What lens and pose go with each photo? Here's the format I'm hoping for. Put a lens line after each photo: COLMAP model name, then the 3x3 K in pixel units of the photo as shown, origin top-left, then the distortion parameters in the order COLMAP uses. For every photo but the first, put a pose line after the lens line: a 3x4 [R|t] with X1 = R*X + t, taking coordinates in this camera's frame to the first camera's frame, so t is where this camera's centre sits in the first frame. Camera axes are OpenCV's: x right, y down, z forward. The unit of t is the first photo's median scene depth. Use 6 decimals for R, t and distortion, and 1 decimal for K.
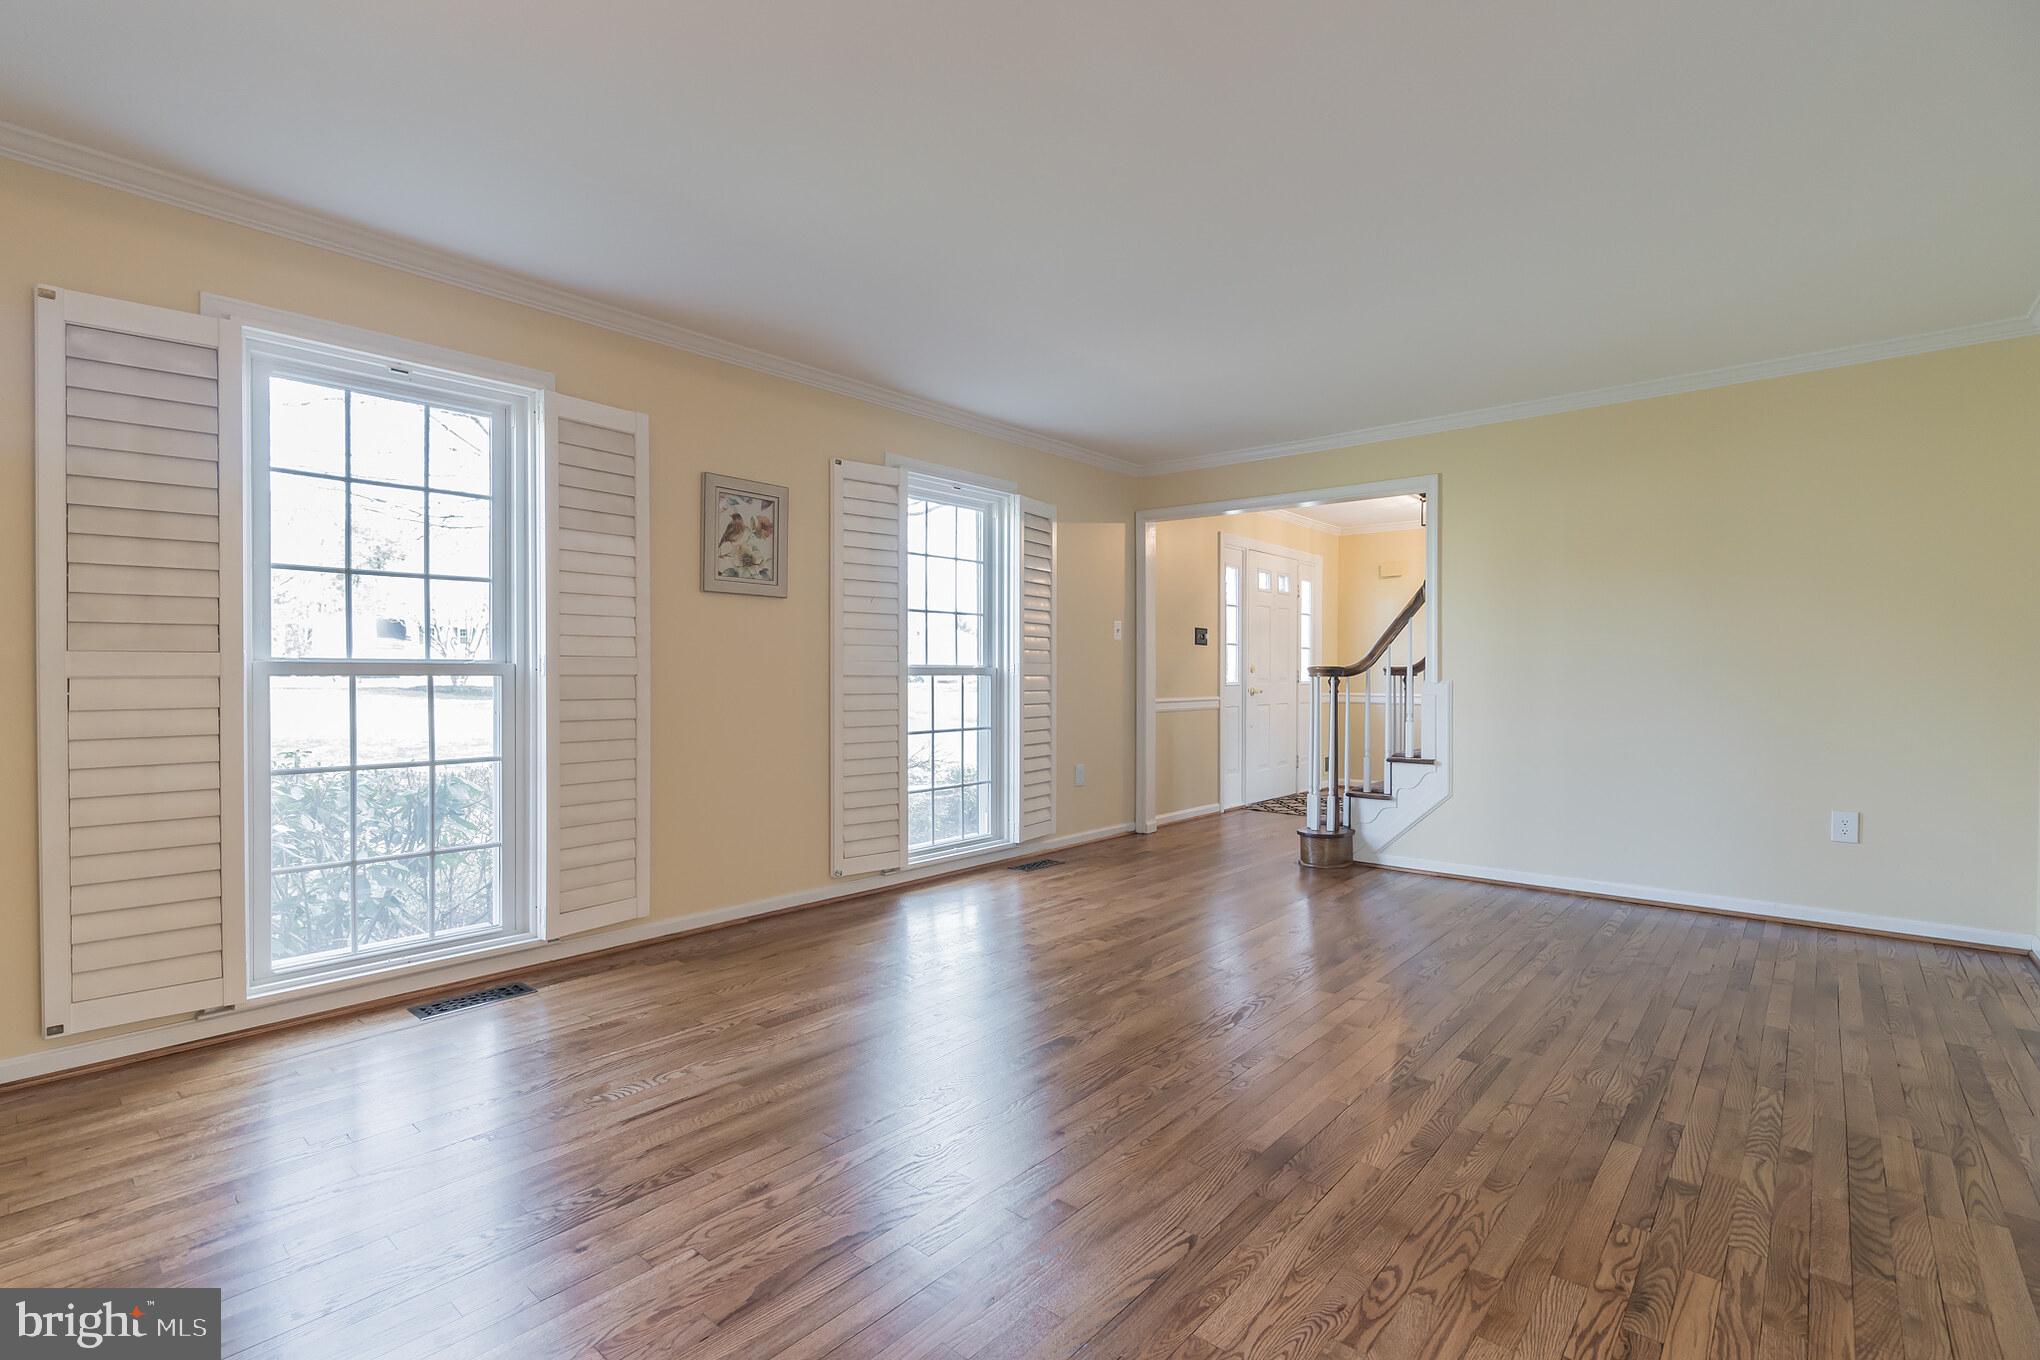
lens RADIAL K [[927.8, 0, 1020.0], [0, 927.8, 680.0], [0, 0, 1]] dist [-0.000856, 0.000038]
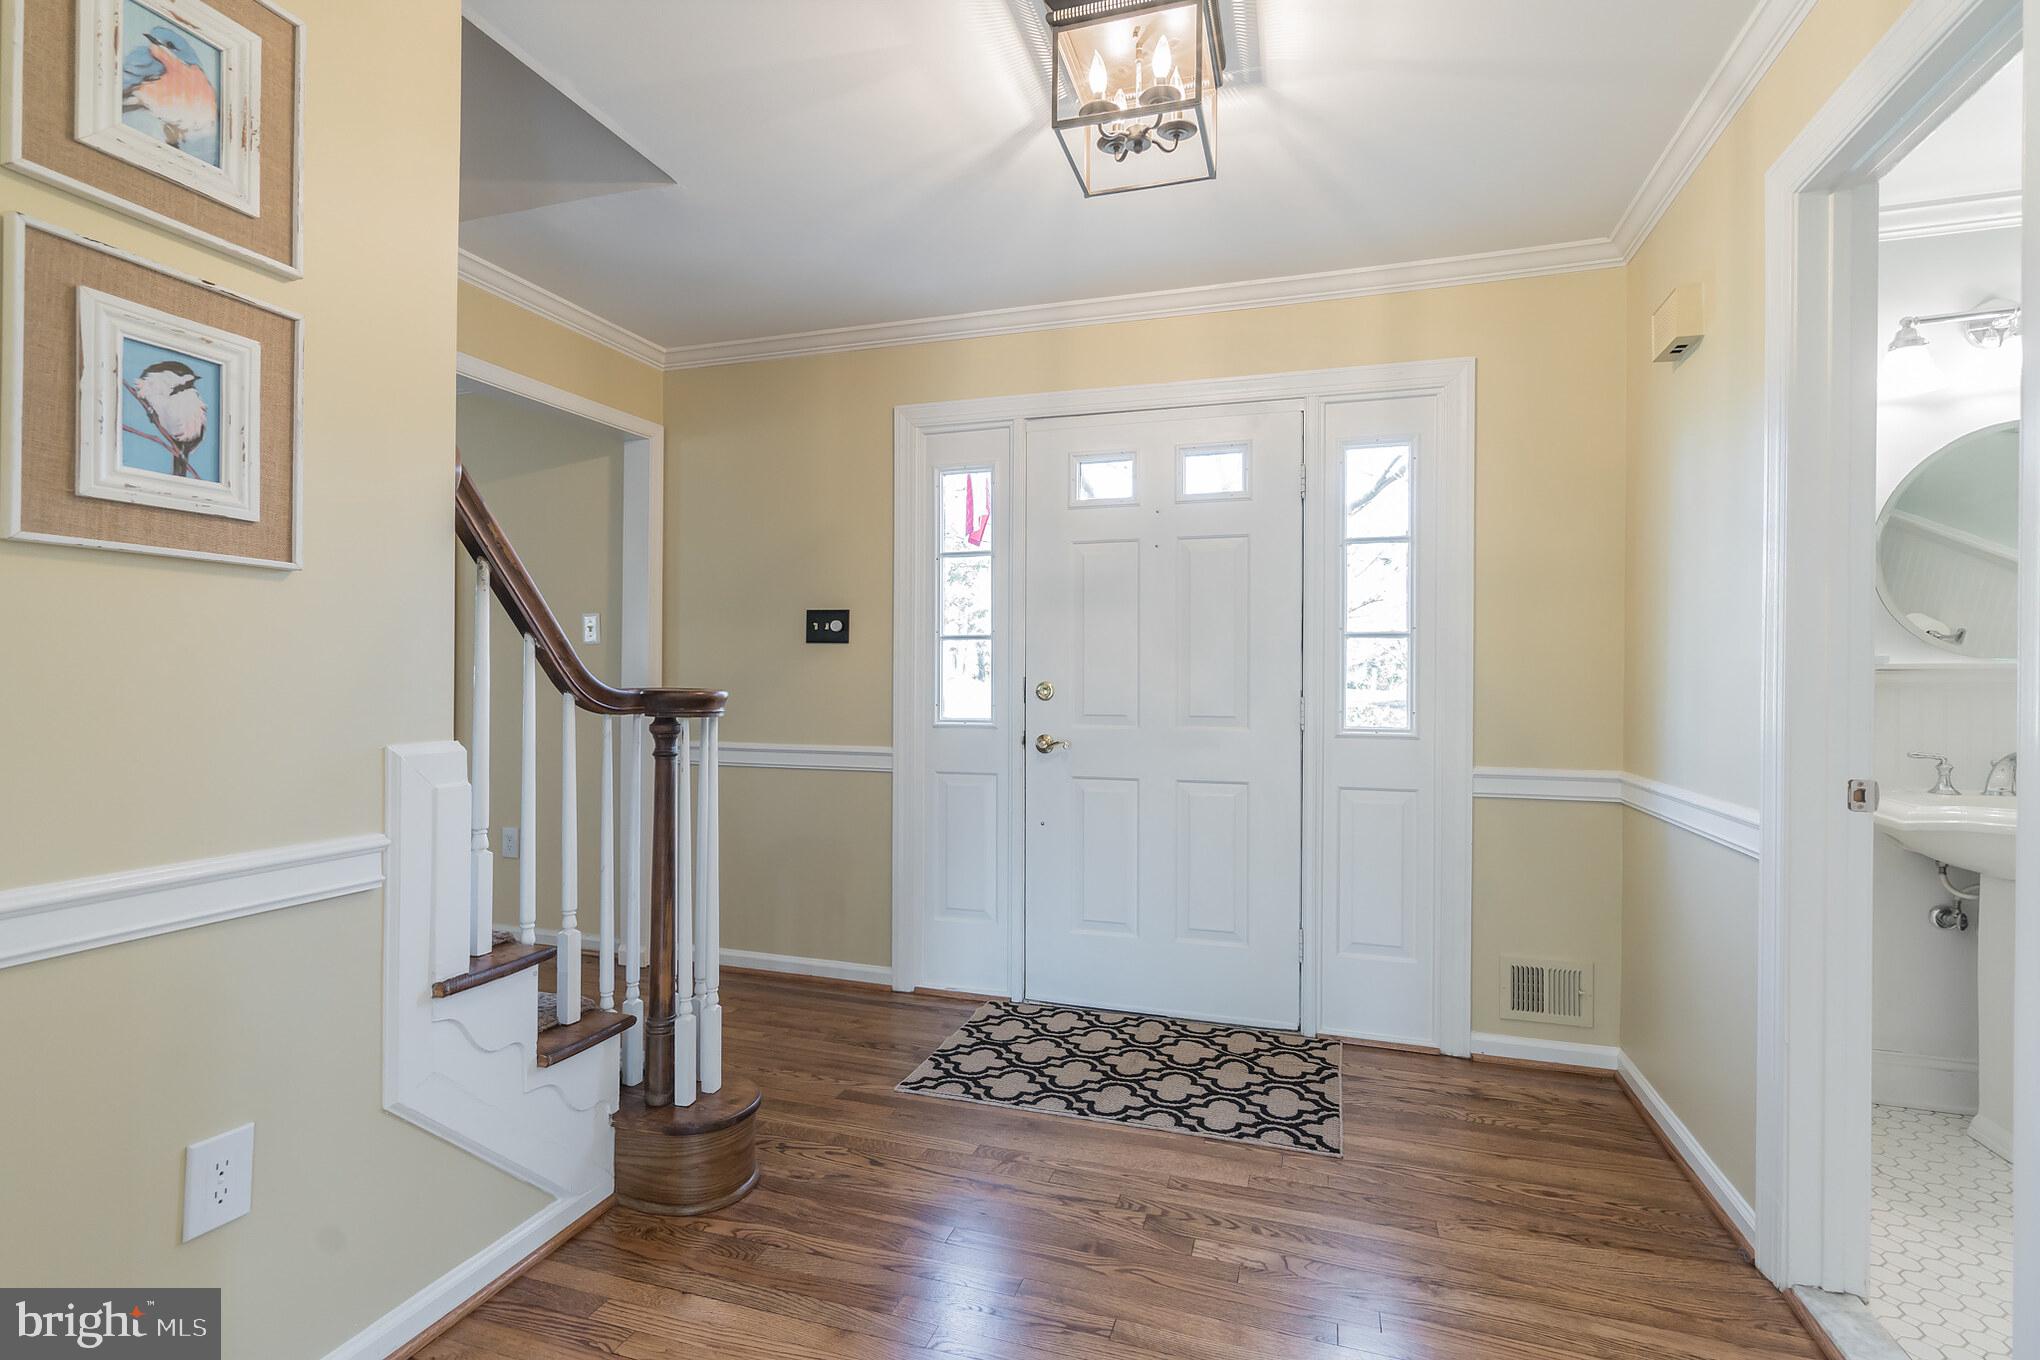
lens RADIAL K [[927.8, 0, 1020.0], [0, 927.8, 680.0], [0, 0, 1]] dist [-0.000856, 0.000038]
pose [[0.388667, 0.001786, -0.921376, 0.686192], [-0.011892, 0.999925, -0.003078, -0.016711], [0.921301, 0.012154, 0.388659, 0.876118]]
